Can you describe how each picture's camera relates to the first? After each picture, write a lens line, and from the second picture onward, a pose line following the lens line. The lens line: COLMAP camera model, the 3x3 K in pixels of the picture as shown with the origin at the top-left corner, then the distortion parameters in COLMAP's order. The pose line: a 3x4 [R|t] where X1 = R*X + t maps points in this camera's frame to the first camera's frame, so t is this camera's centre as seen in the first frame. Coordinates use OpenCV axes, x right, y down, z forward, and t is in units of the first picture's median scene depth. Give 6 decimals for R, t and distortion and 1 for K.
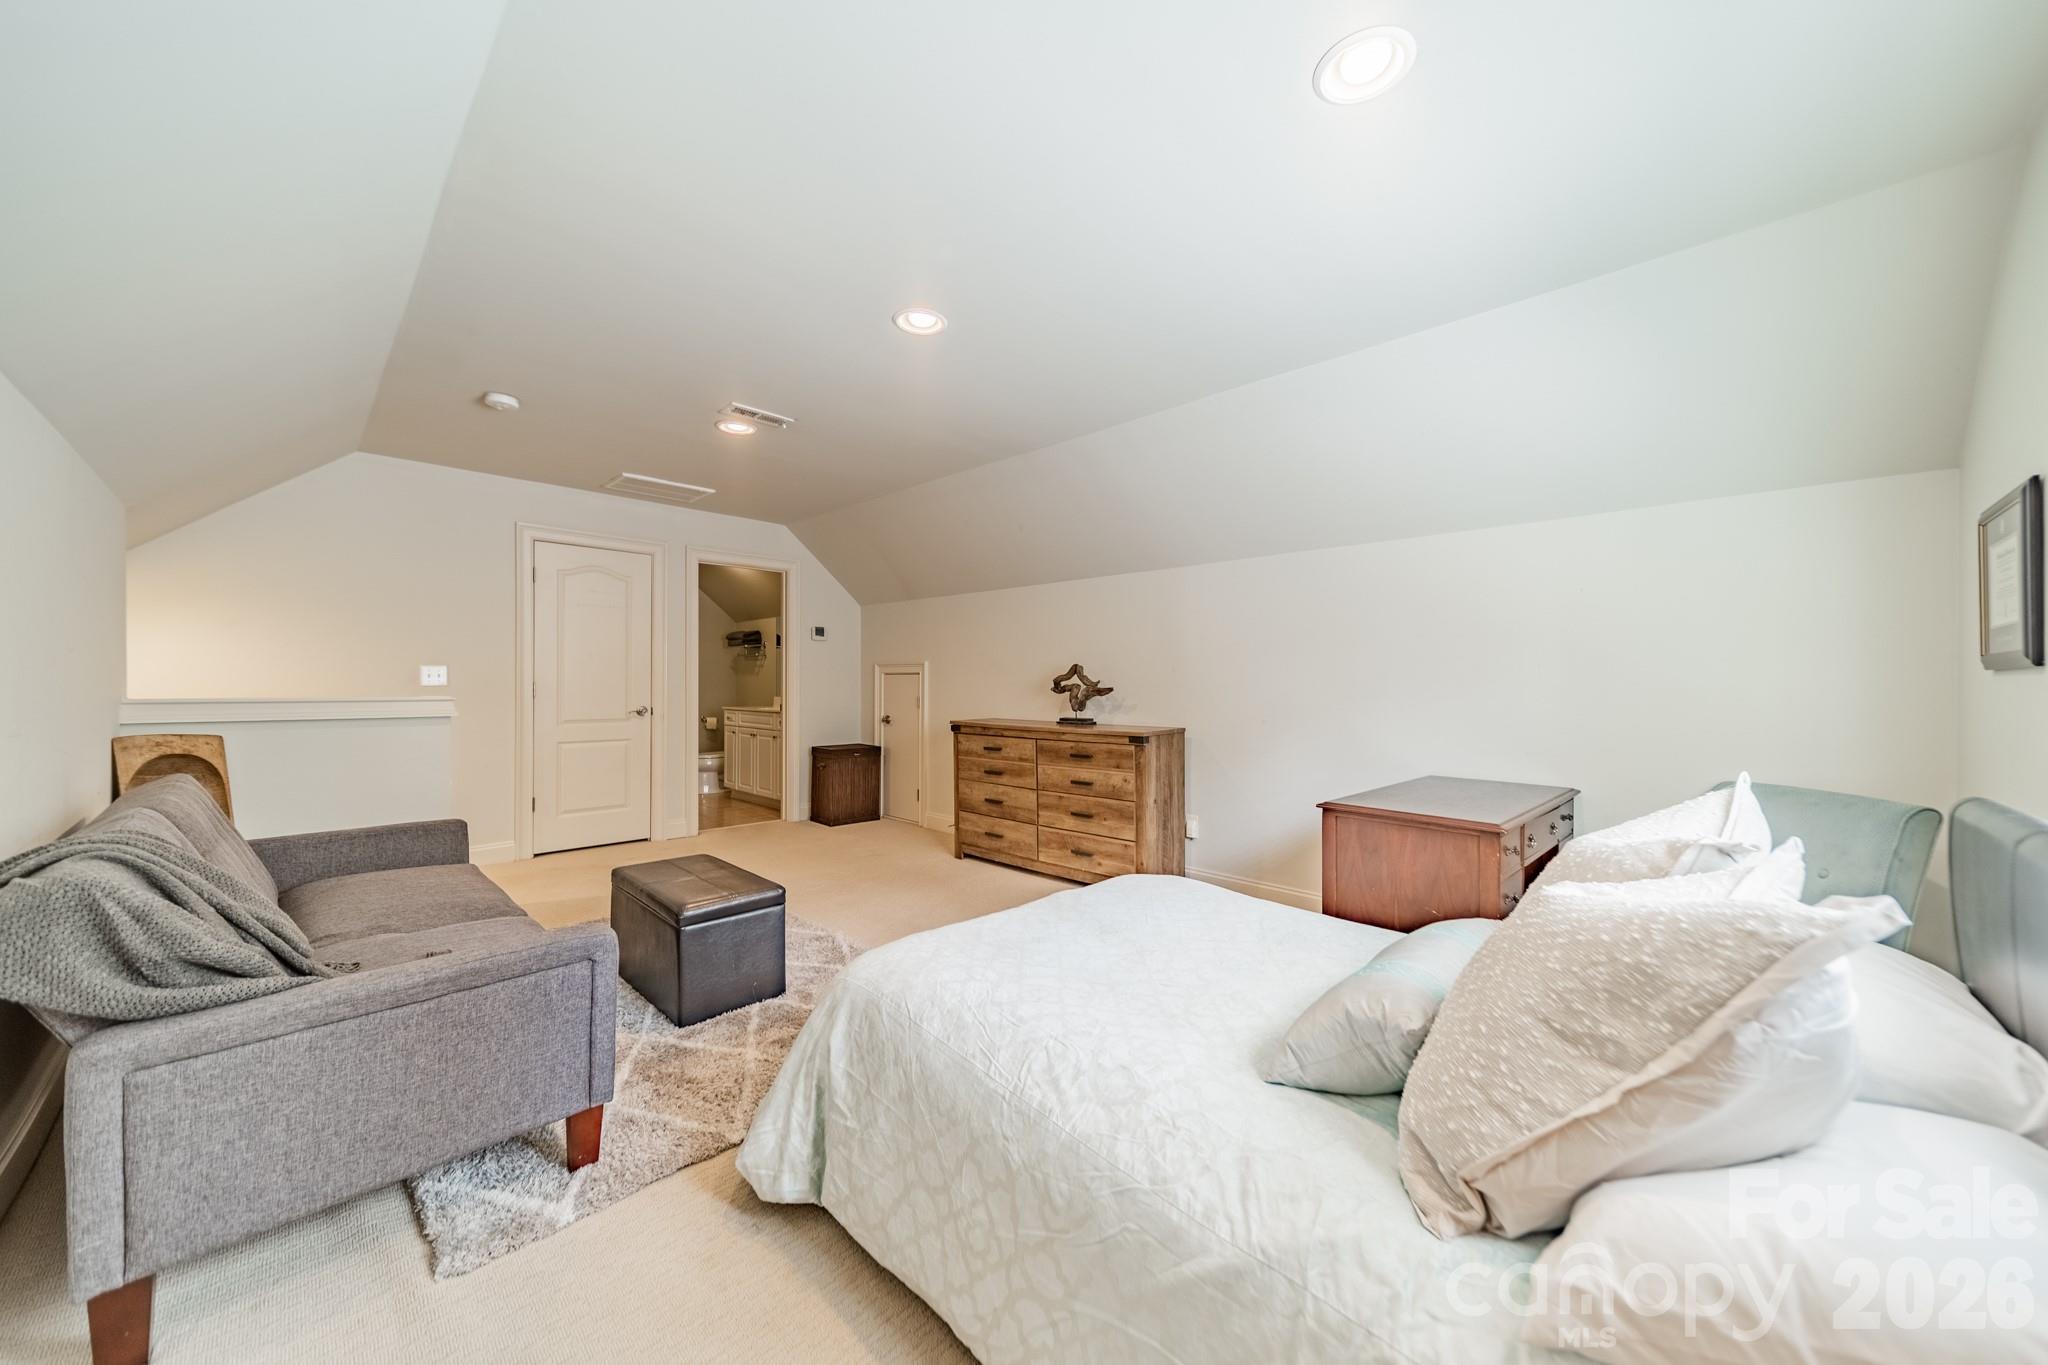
lens RADIAL K [[733.0, 0, 1027.1], [0, 733.0, 681.4], [0, 0, 1]] dist [0.008271, 0.000160]
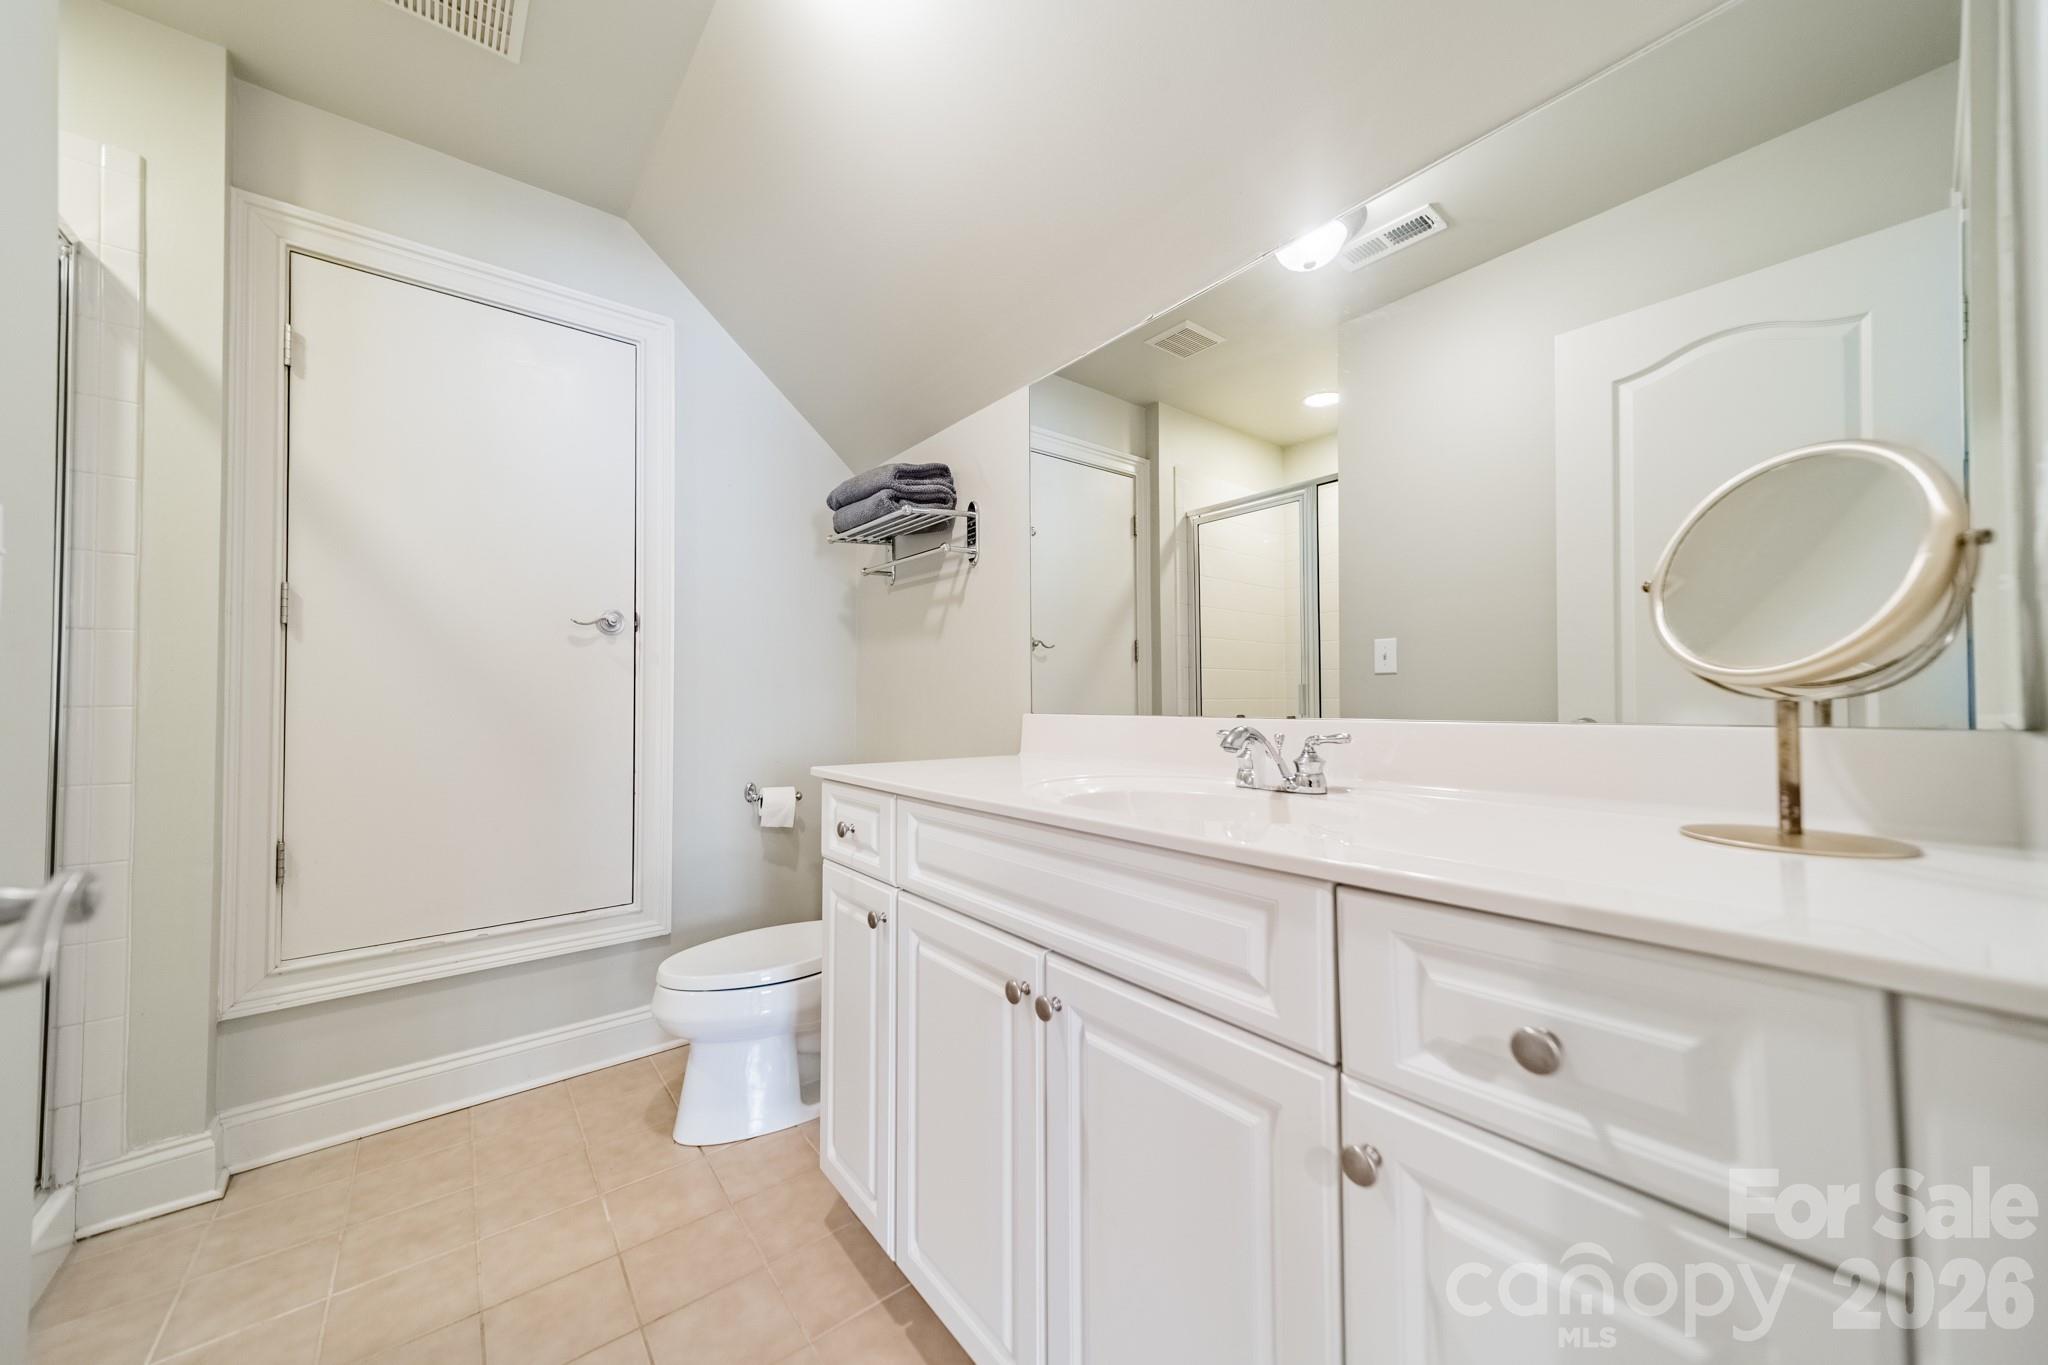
lens RADIAL K [[733.0, 0, 1027.1], [0, 733.0, 681.4], [0, 0, 1]] dist [0.008271, 0.000160]
pose [[0.993047, -0.005017, -0.117608, -0.297671], [0.003435, 0.999901, -0.013653, 0.011959], [0.117665, 0.013155, 0.992966, 0.722368]]
